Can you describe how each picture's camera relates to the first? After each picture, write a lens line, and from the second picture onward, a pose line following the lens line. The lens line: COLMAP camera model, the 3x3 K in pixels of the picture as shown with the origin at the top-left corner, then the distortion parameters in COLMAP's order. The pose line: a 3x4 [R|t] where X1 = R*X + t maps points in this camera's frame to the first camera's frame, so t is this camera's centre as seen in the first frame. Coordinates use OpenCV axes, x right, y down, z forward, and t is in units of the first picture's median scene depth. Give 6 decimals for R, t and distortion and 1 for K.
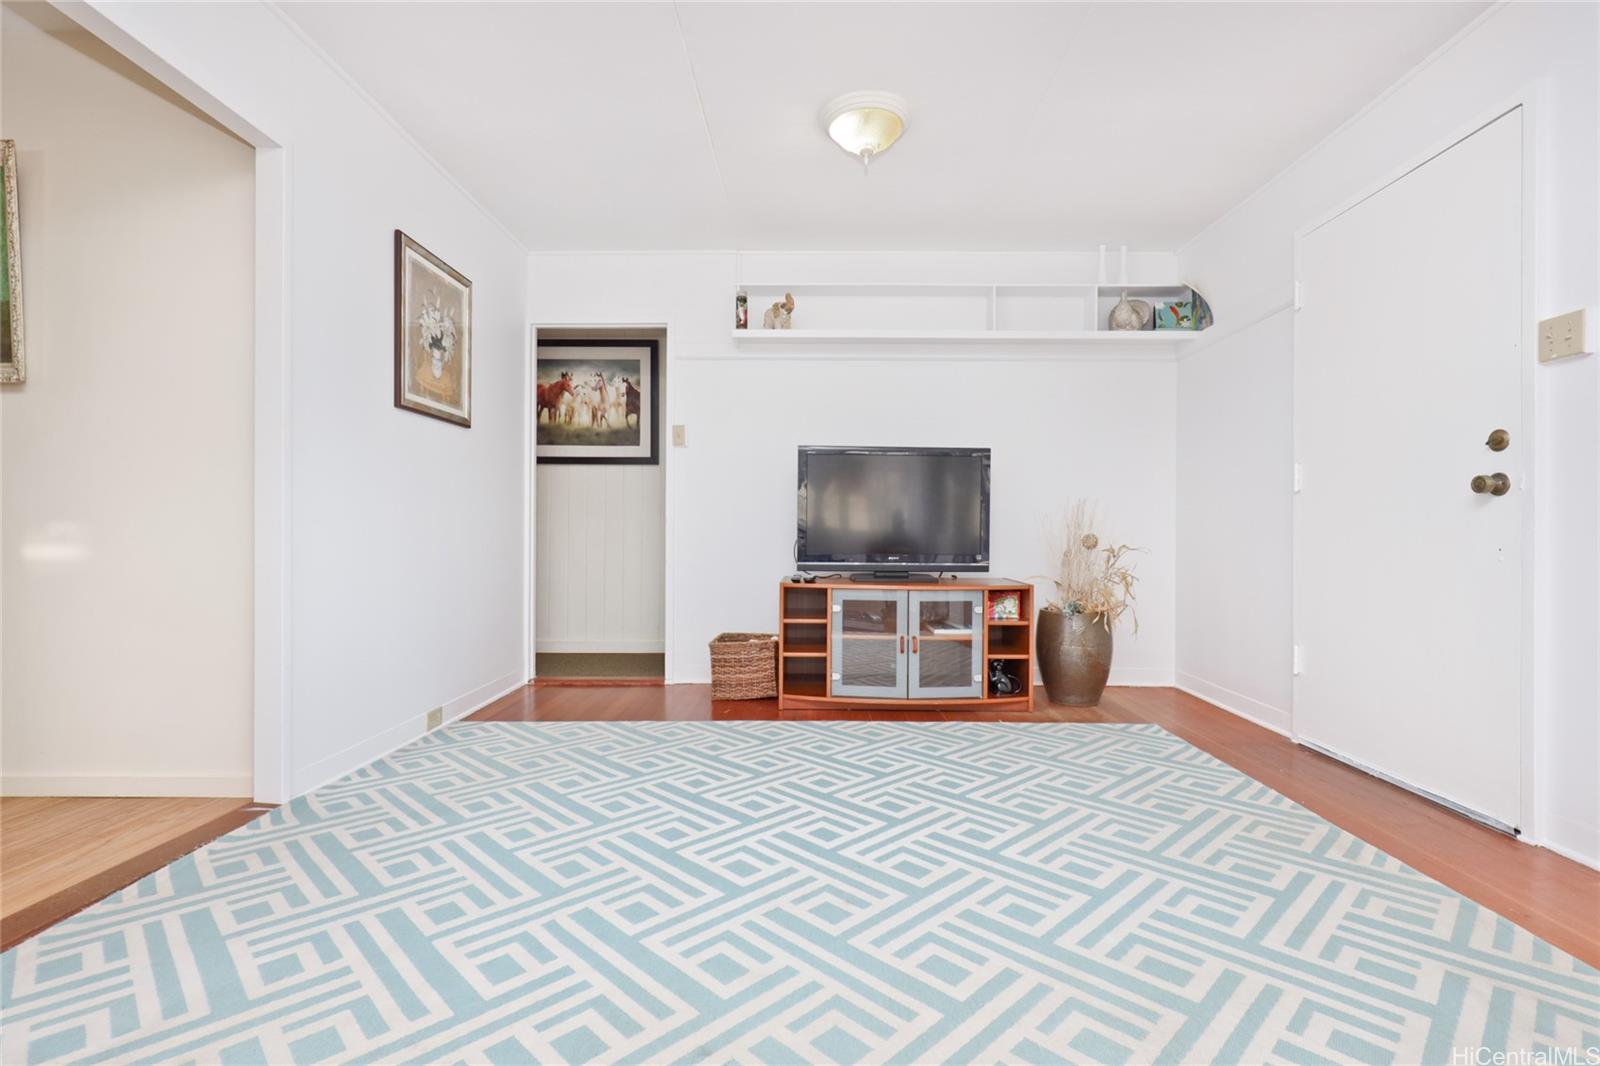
lens RADIAL K [[763.8, 0, 822.3], [0, 763.8, 536.6], [0, 0, 1]] dist [-0.001646, 0.004040]
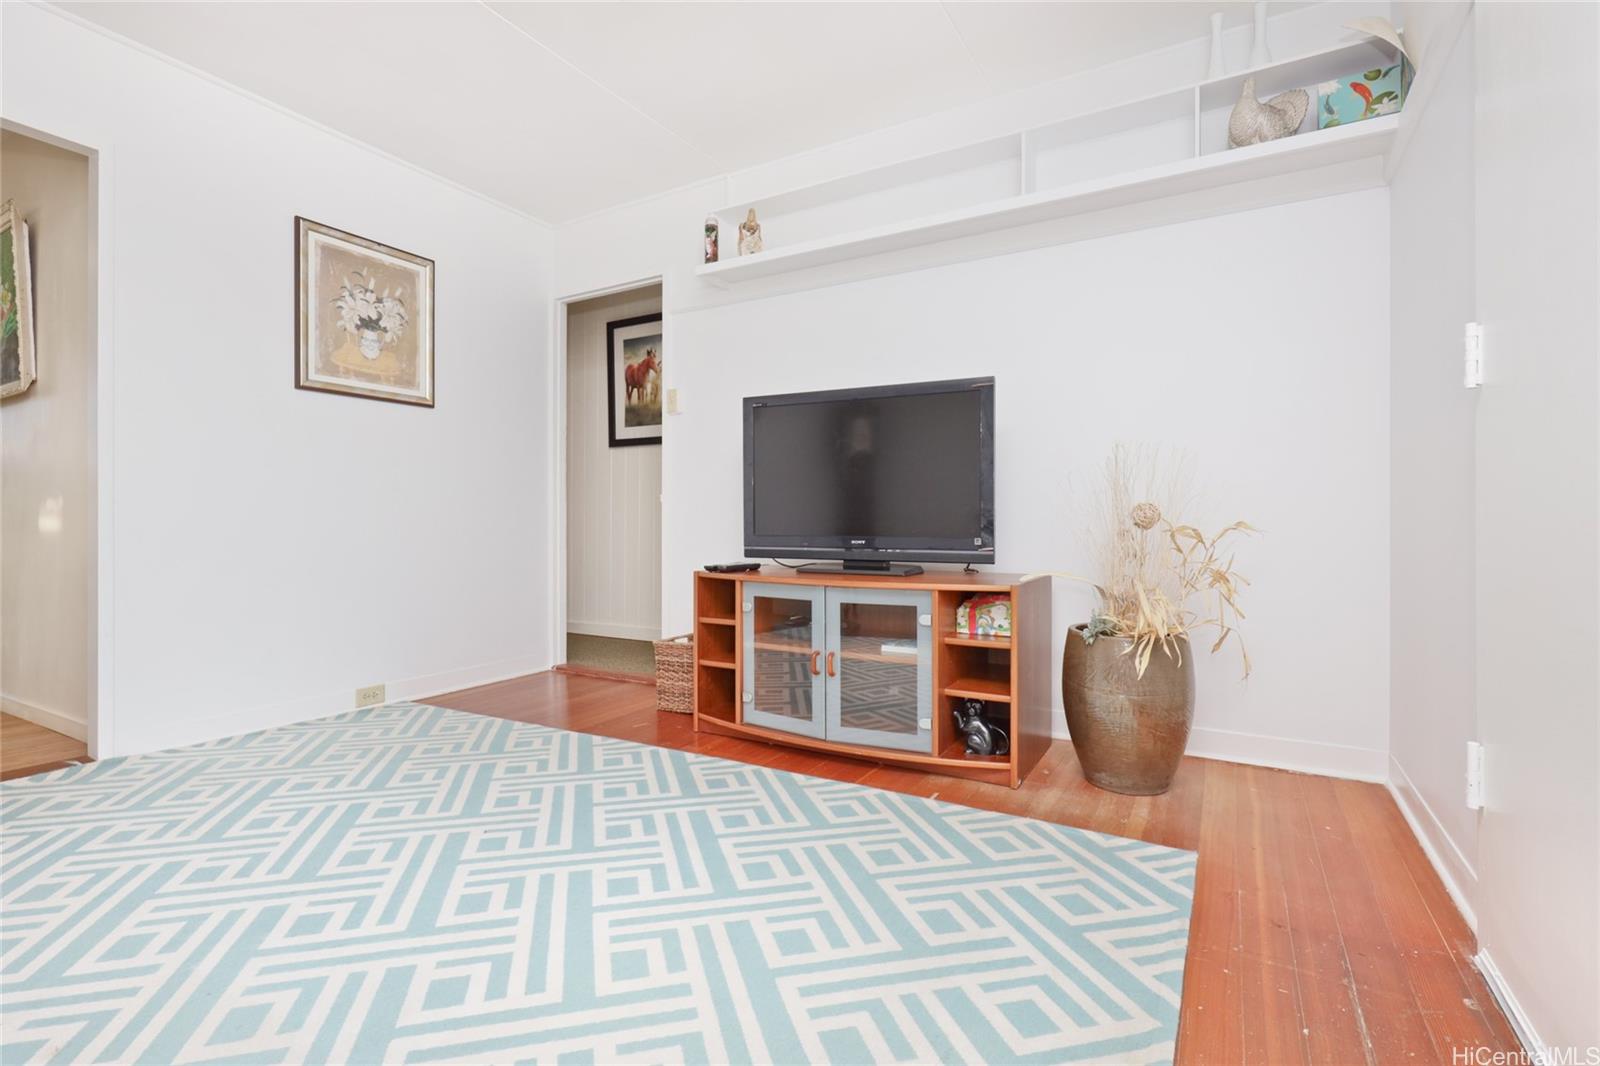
lens RADIAL K [[763.8, 0, 792.5], [0, 763.8, 533.9], [0, 0, 1]] dist [-0.001646, 0.004040]
pose [[0.855429, 0.002190, -0.517915, 0.440718], [0.003506, 0.999944, 0.010018, 0.014422], [0.517908, -0.010386, 0.855373, 0.371629]]
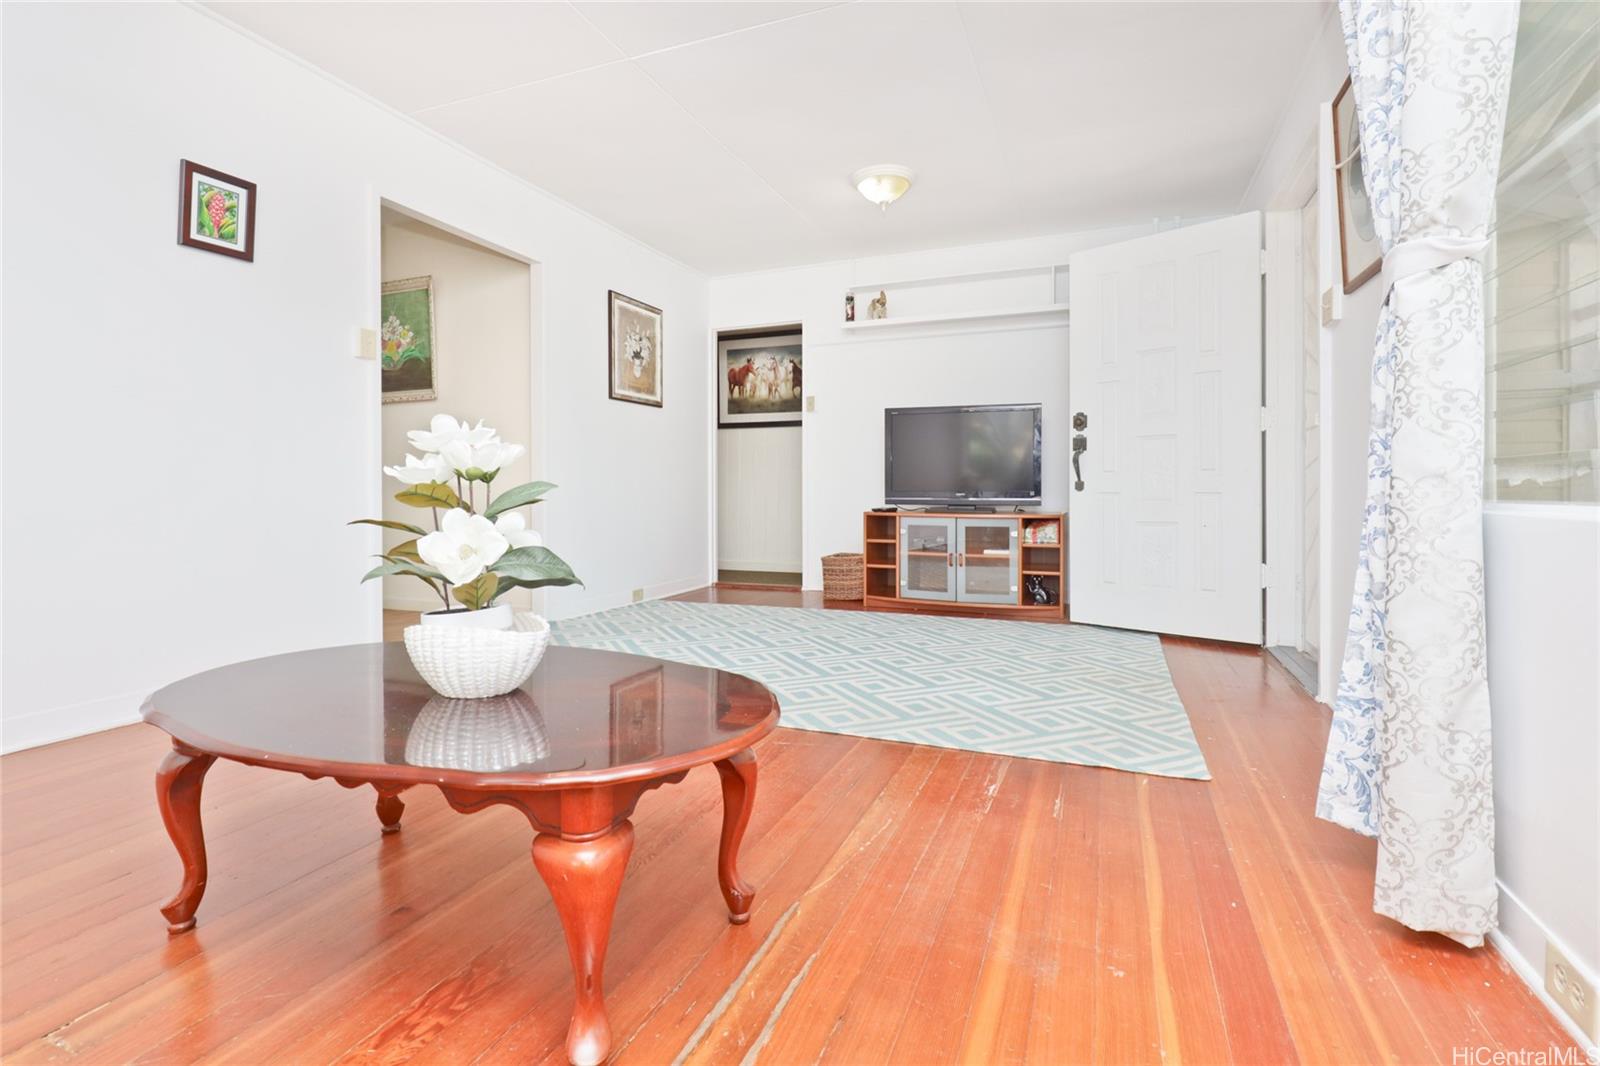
lens RADIAL K [[763.8, 0, 809.6], [0, 763.8, 489.1], [0, 0, 1]] dist [-0.001646, 0.004040]
pose [[0.928899, -0.005666, -0.370290, 0.351558], [0.006688, 0.999977, 0.001475, 0.017728], [0.370273, -0.003846, 0.928915, -0.281742]]
